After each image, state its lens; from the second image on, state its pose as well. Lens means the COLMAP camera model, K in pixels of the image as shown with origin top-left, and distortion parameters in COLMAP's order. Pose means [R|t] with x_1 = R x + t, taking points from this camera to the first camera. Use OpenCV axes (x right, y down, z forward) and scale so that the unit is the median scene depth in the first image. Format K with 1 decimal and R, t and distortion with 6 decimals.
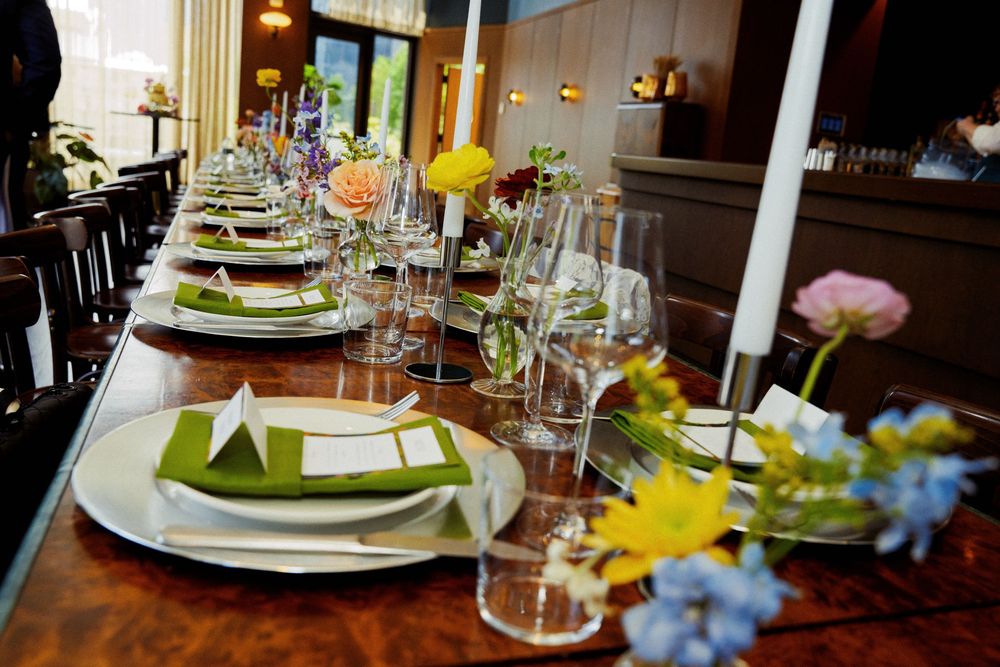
lens RADIAL K [[822.8, 0, 500.8], [0, 822.8, 333.4], [0, 0, 1]] dist [-0.019675, -0.003744]
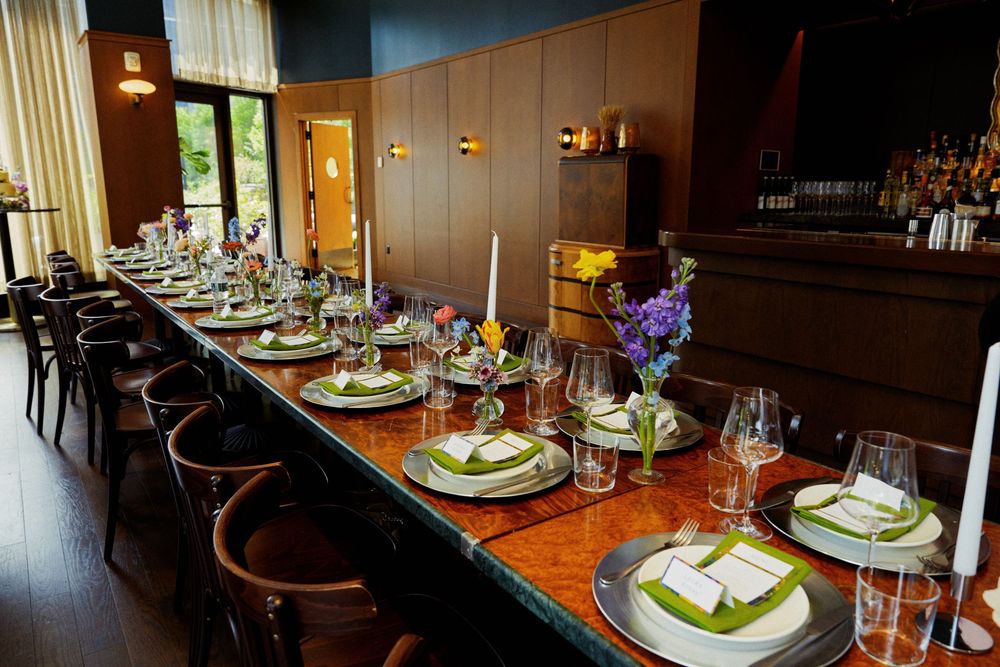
lens RADIAL K [[699.5, 0, 501.8], [0, 699.5, 333.2], [0, 0, 1]] dist [0.012802, -0.006351]
pose [[0.953612, -0.147642, 0.262347, -0.115343], [0.145487, 0.988971, 0.027734, -0.071012], [-0.263548, 0.011721, 0.964575, 0.142547]]
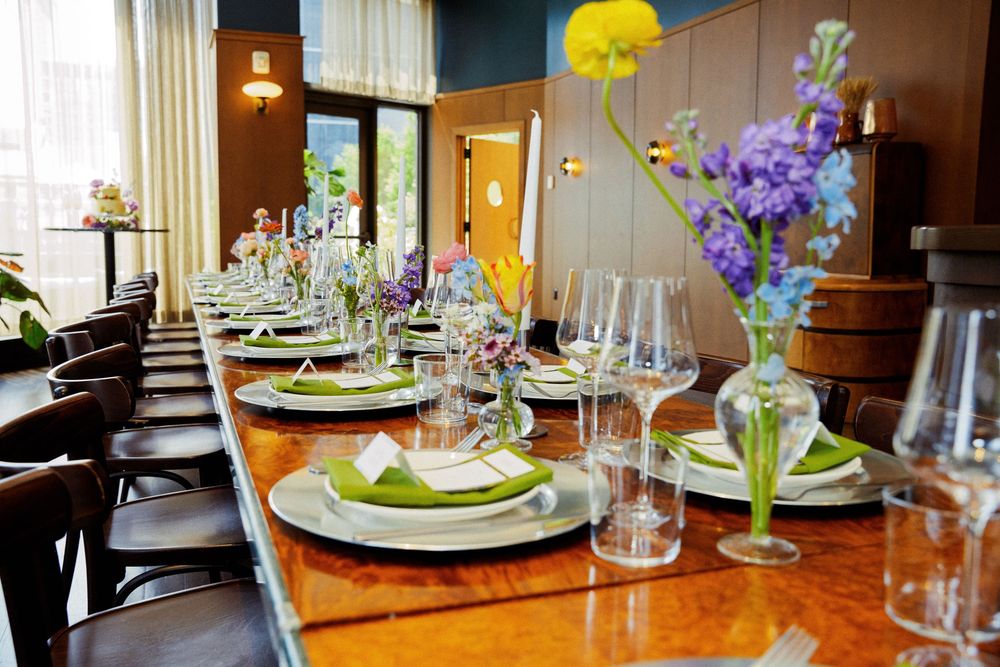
lens RADIAL K [[884.7, 0, 494.7], [0, 884.7, 336.2], [0, 0, 1]] dist [-0.058454, 0.060282]
pose [[0.995881, -0.089028, 0.017171, -0.080986], [0.090324, 0.990649, -0.102254, -0.049076], [-0.007907, 0.103384, 0.994610, 0.185981]]
